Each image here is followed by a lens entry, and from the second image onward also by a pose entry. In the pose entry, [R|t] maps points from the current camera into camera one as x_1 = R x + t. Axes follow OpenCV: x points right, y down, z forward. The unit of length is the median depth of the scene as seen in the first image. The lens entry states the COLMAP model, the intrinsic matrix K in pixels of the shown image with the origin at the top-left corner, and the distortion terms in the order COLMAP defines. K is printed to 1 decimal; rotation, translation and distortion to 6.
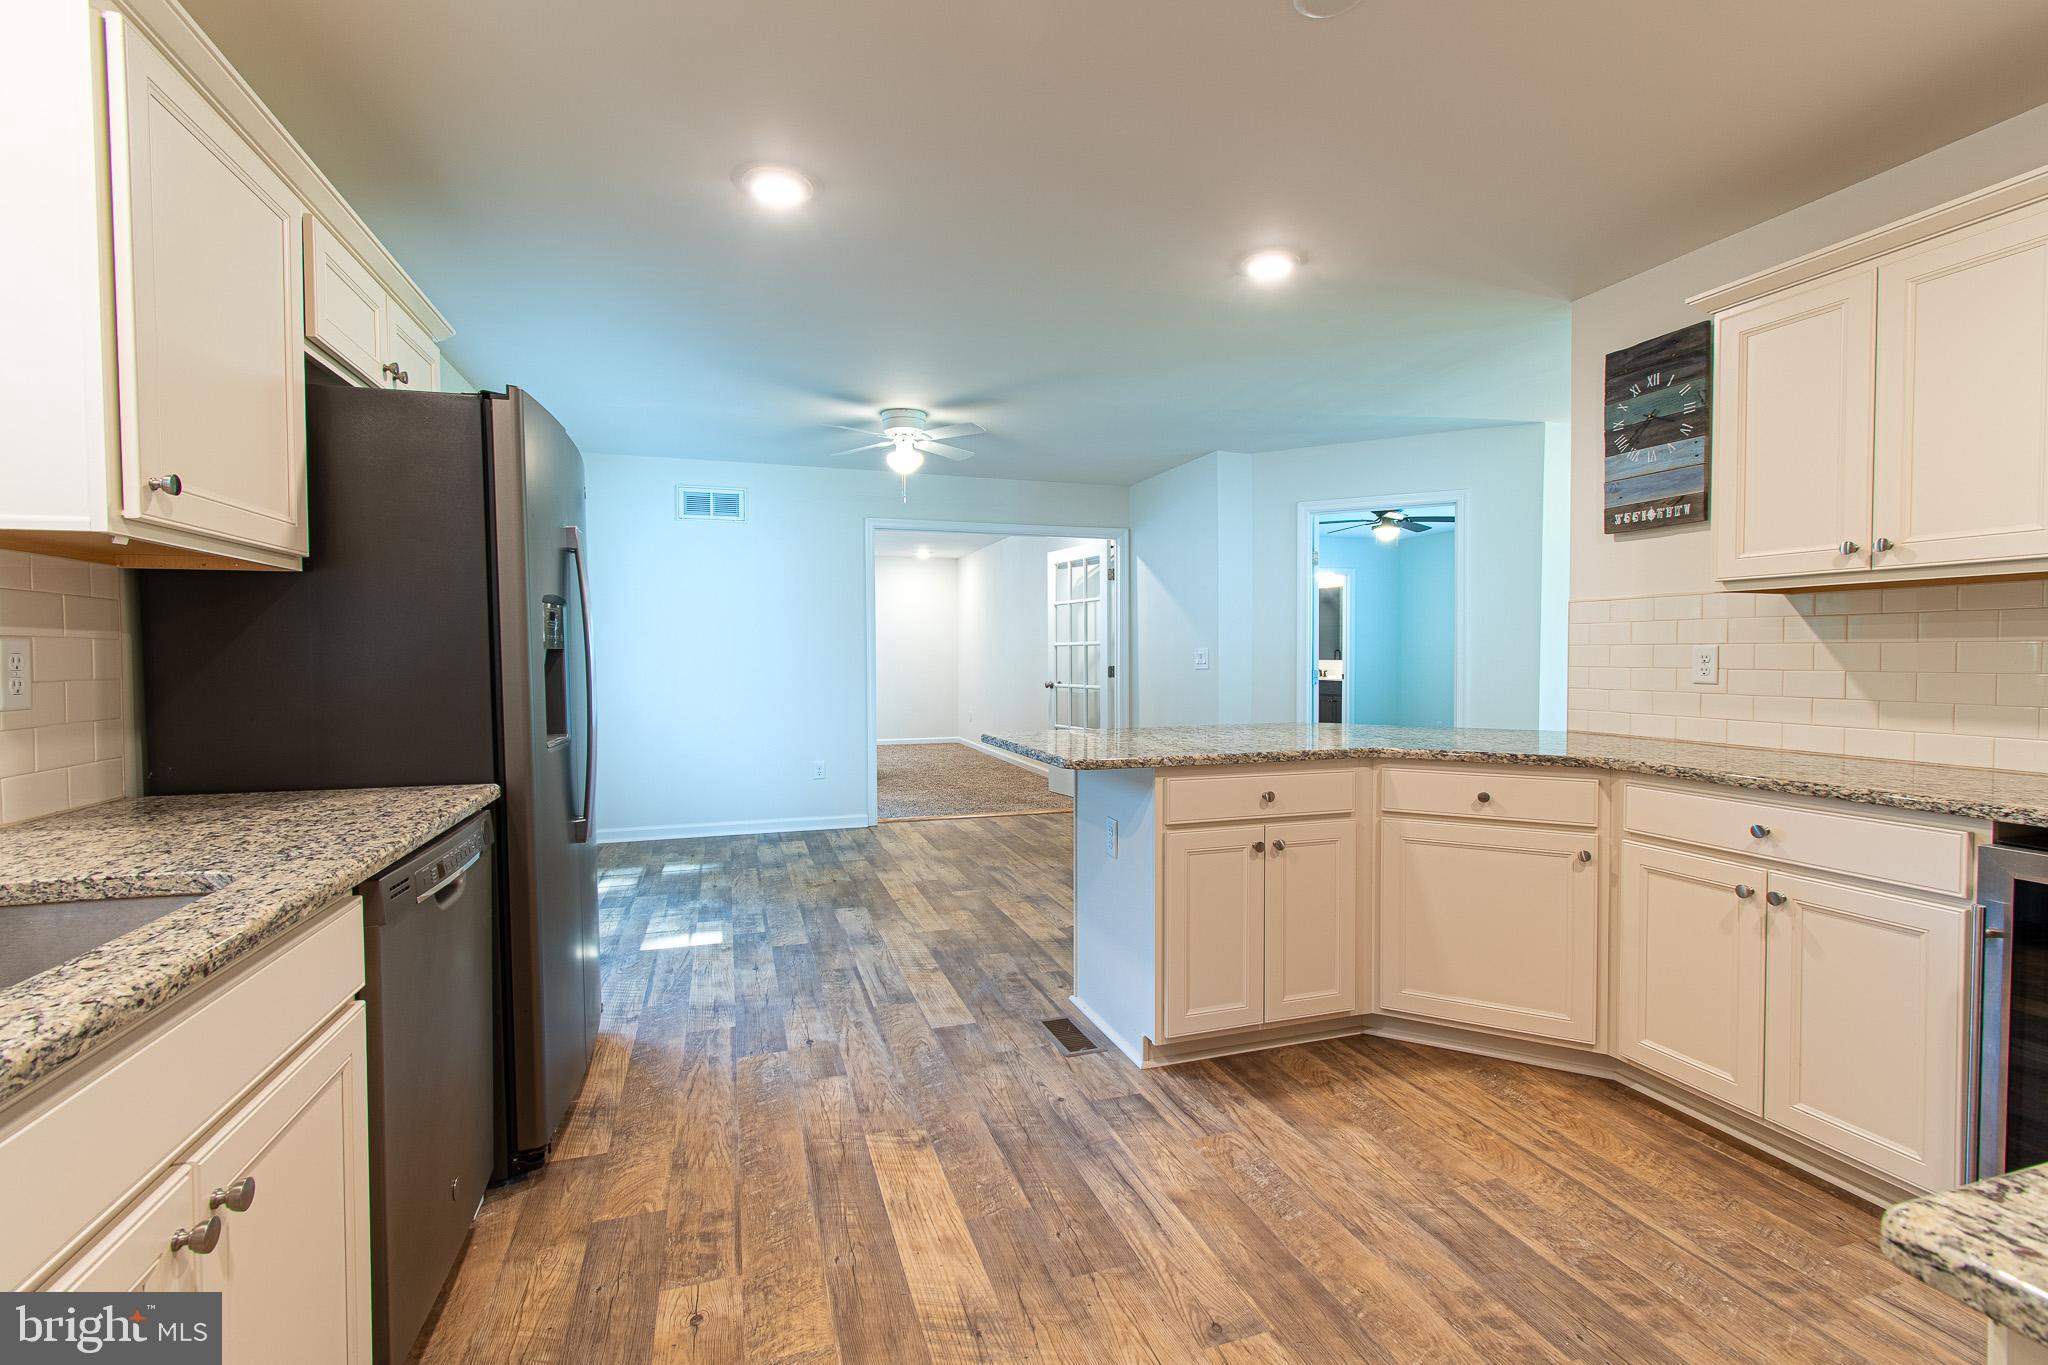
lens RADIAL K [[903.7, 0, 1025.0], [0, 903.7, 675.9], [0, 0, 1]] dist [0.003627, -0.001011]
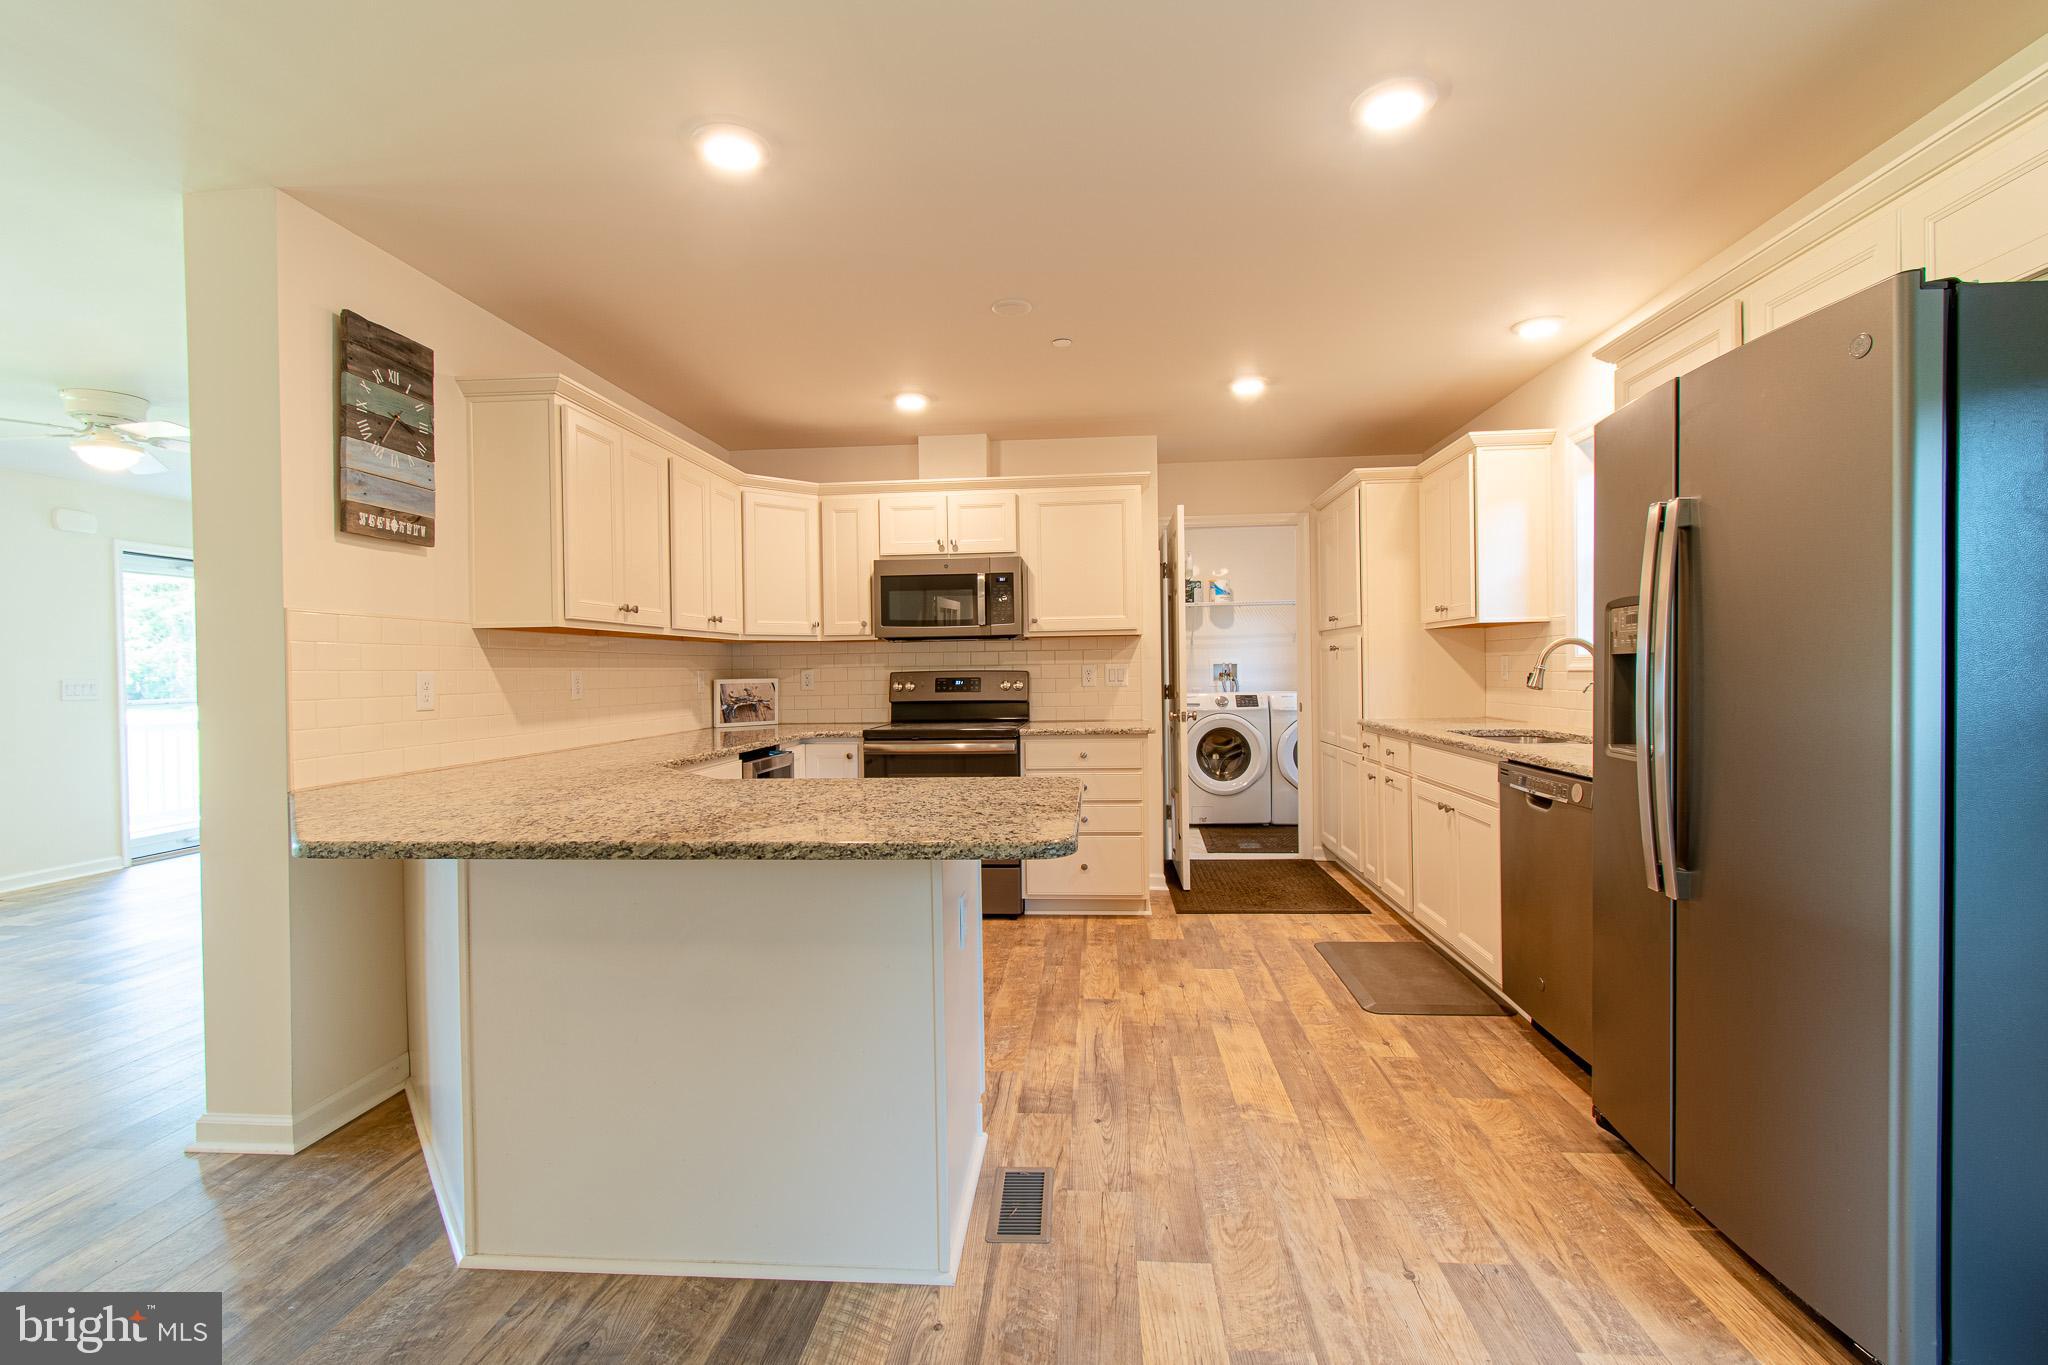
lens RADIAL K [[919.5, 0, 1023.2], [0, 919.5, 677.3], [0, 0, 1]] dist [0.001165, -0.000285]
pose [[-0.919675, 0.012894, 0.392469, -0.232242], [0.027204, 0.999152, 0.030922, -0.039018], [-0.391737, 0.039115, -0.919245, 1.577493]]
